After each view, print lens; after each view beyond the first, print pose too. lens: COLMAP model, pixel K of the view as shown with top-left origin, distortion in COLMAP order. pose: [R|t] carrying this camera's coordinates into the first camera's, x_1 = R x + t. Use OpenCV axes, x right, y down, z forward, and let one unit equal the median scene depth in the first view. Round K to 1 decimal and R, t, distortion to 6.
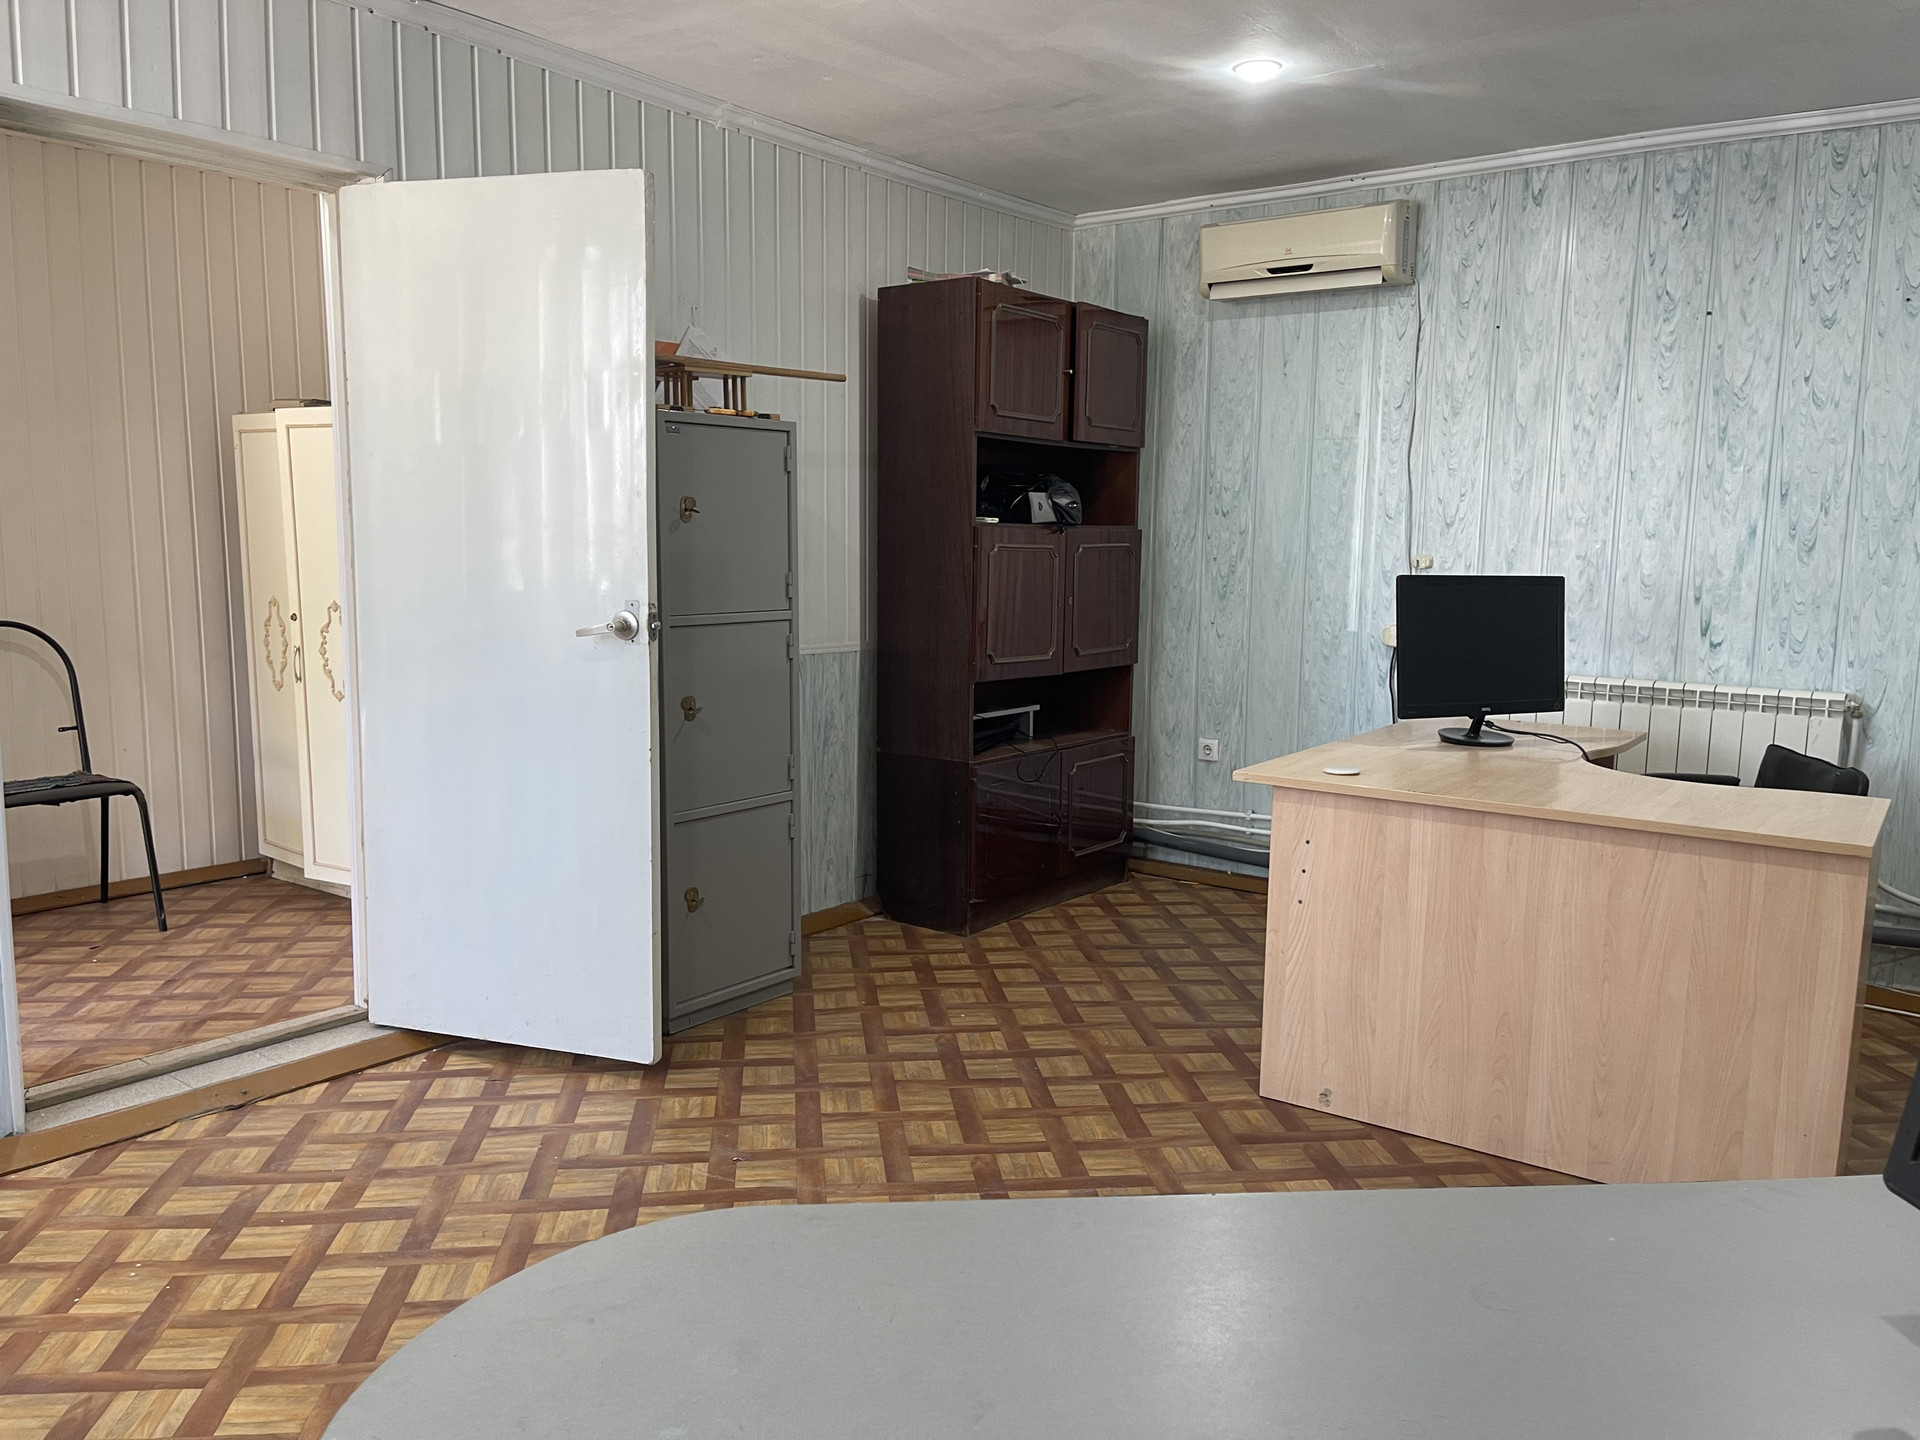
lens RADIAL K [[1451.4, 0, 956.9], [0, 1451.4, 727.9], [0, 0, 1]] dist [0.058347, -0.070426]
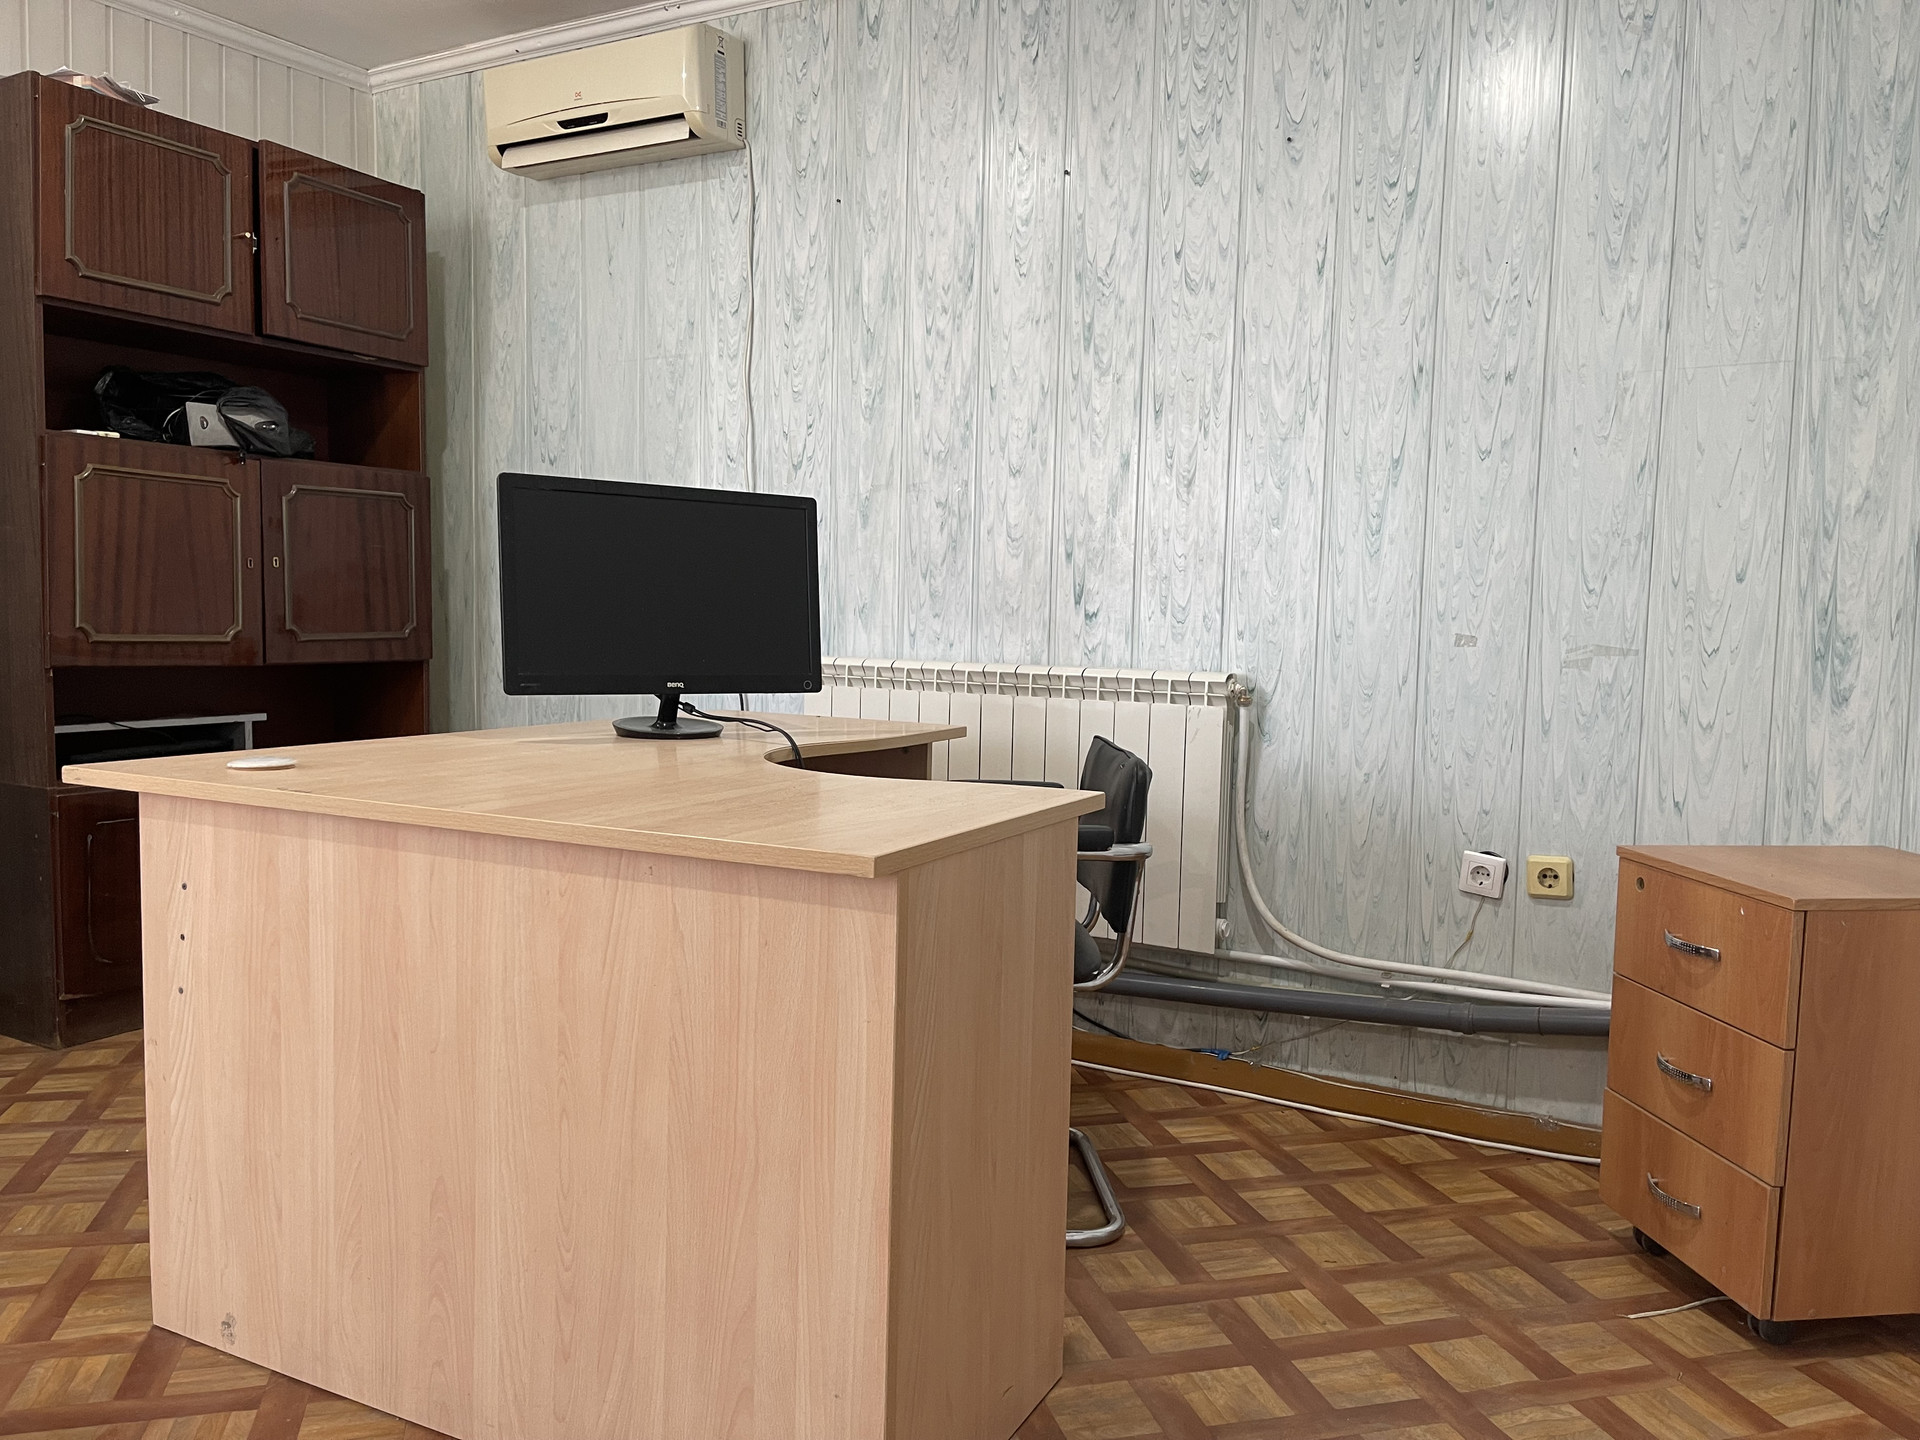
lens RADIAL K [[1451.4, 0, 973.1], [0, 1451.4, 725.5], [0, 0, 1]] dist [0.058347, -0.070426]
pose [[0.989019, -0.005339, 0.147694, 0.348953], [0.012796, 0.998688, -0.049584, 0.035633], [-0.147236, 0.050929, 0.987789, 0.281272]]
